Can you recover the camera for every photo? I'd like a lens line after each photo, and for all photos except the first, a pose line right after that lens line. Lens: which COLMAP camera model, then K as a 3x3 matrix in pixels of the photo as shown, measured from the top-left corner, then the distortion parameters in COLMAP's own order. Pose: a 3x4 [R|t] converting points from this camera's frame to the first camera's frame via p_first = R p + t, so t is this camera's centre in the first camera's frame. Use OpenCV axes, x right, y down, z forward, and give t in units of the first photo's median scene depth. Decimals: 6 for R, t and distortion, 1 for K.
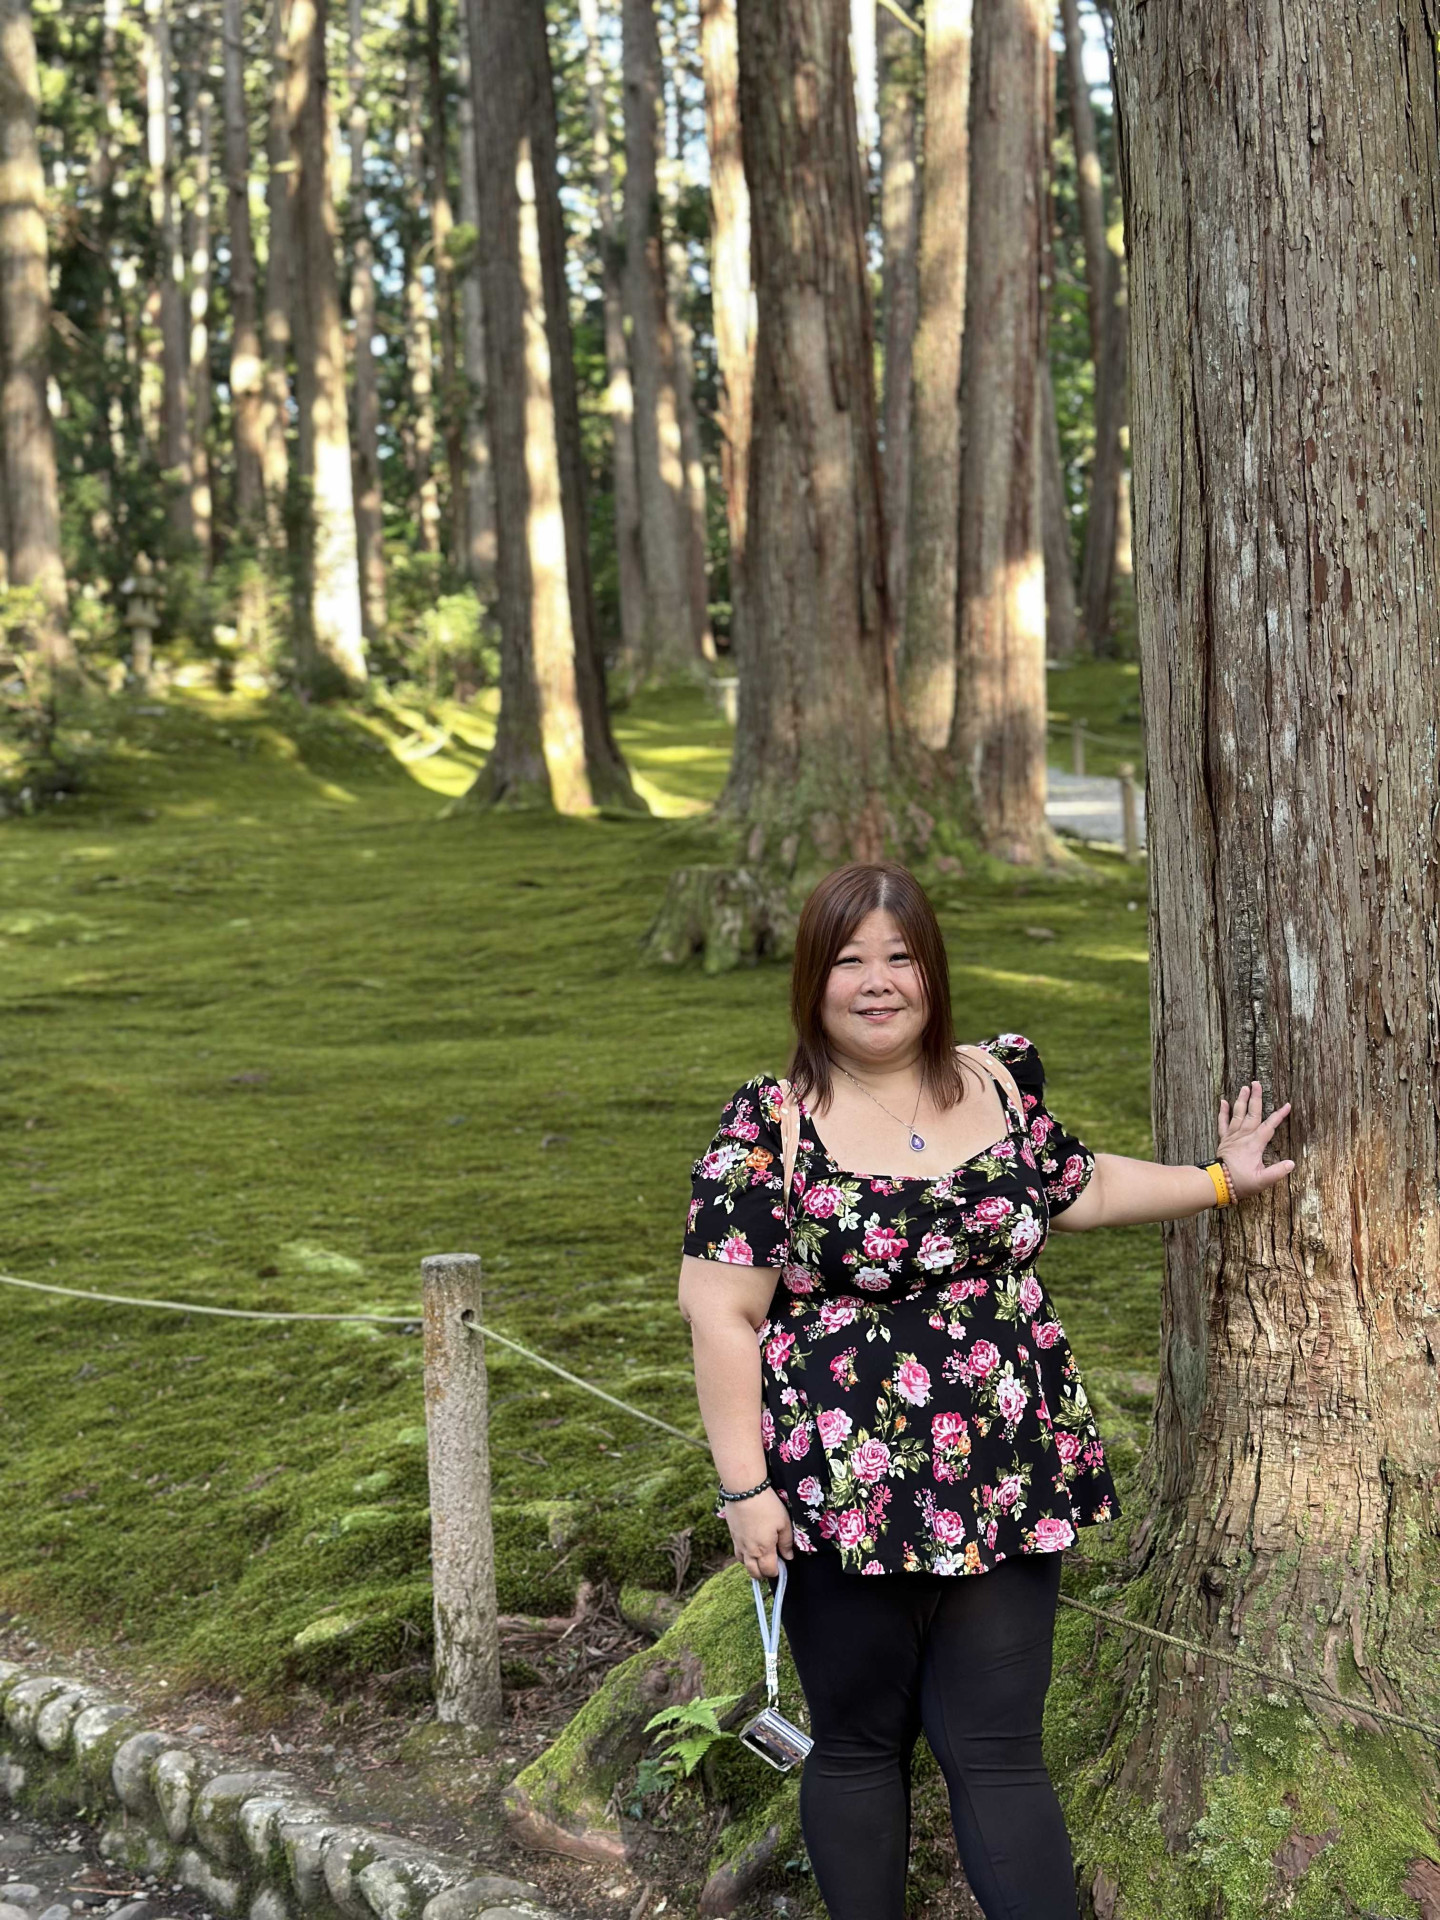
lens RADIAL K [[2633.1, 0, 731.0], [0, 2633.1, 989.2], [0, 0, 1]] dist [0.178269, -0.397586]
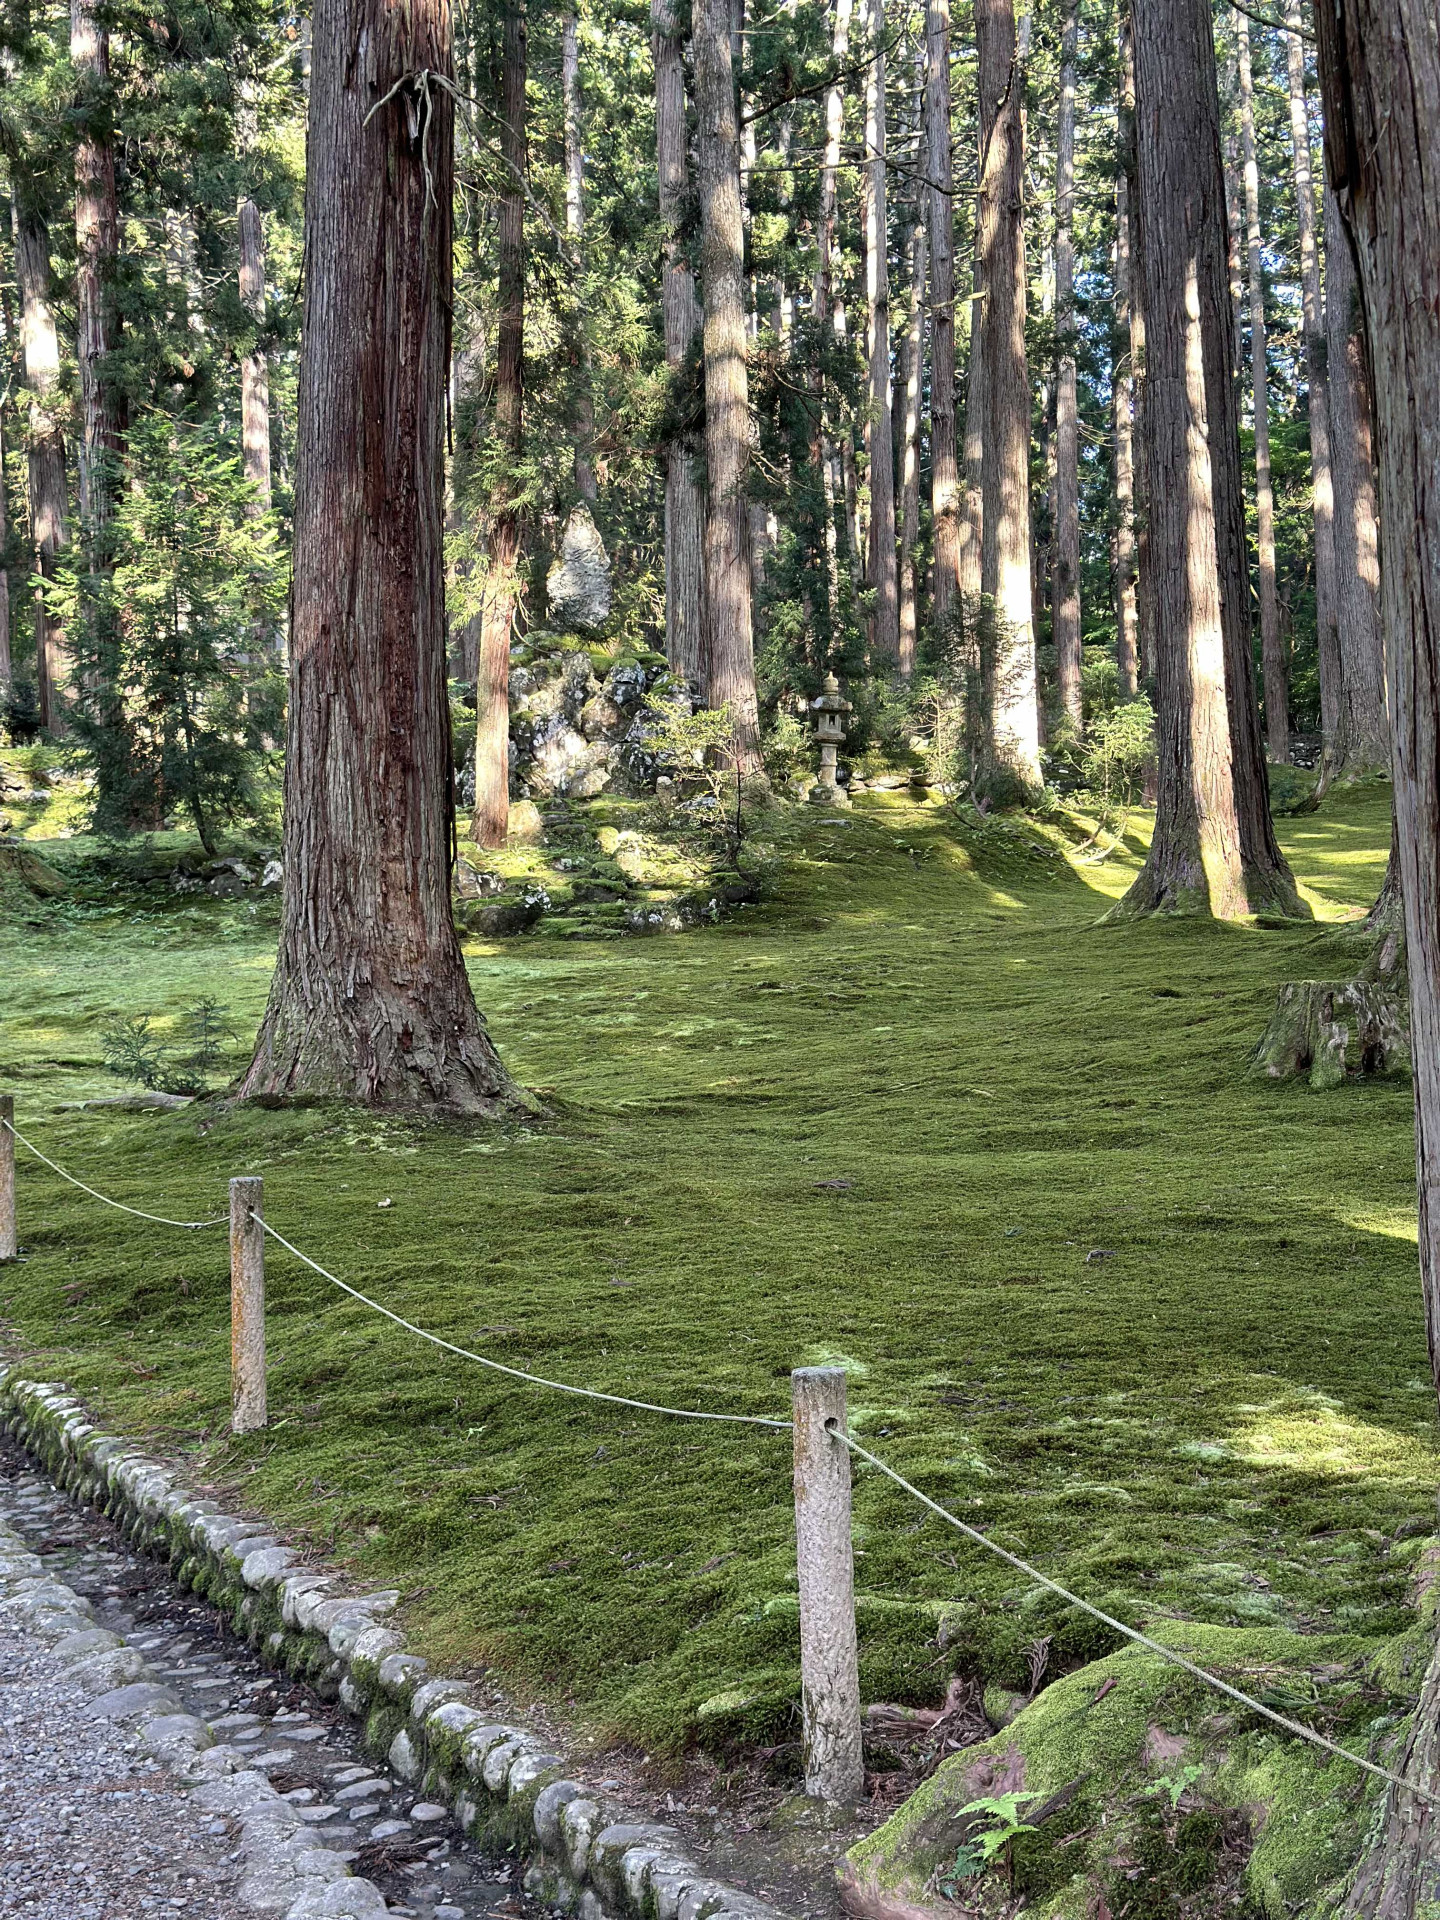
lens RADIAL K [[2633.1, 0, 731.0], [0, 2633.1, 989.2], [0, 0, 1]] dist [0.178269, -0.397586]
pose [[0.964054, 0.005624, -0.265646, 0.105852], [-0.015367, 0.999283, -0.034611, -0.012794], [0.265261, 0.037449, 0.963449, -0.055200]]
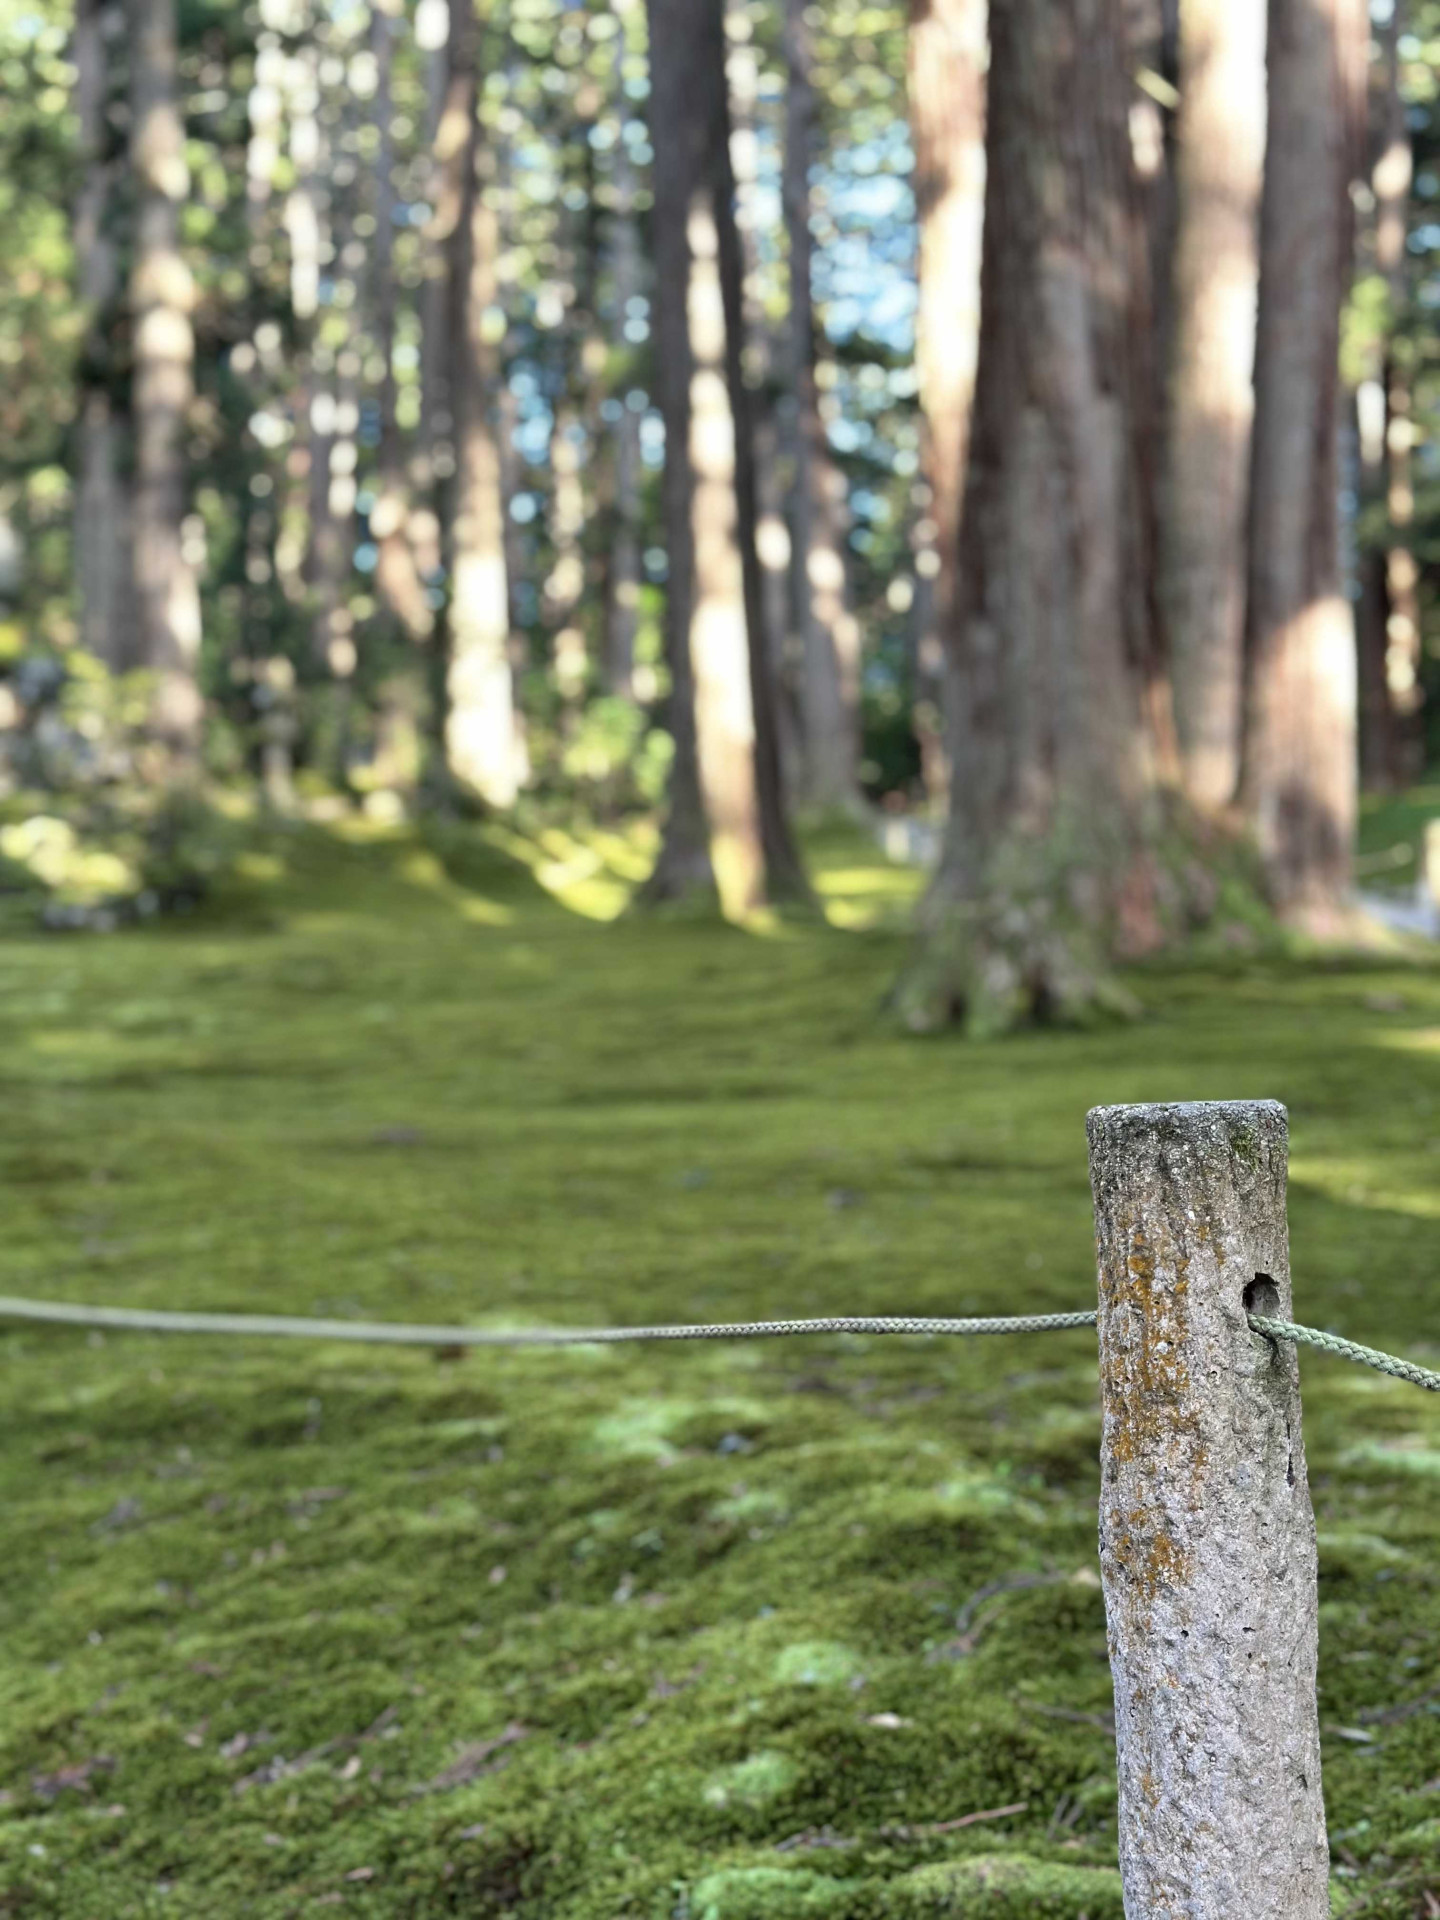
lens RADIAL K [[2633.1, 0, 731.0], [0, 2633.1, 989.2], [0, 0, 1]] dist [0.178269, -0.397586]
pose [[0.998851, 0.008200, -0.047211, -0.101331], [-0.011402, 0.997623, -0.067961, 0.077139], [0.046542, 0.068421, 0.996570, 0.490046]]
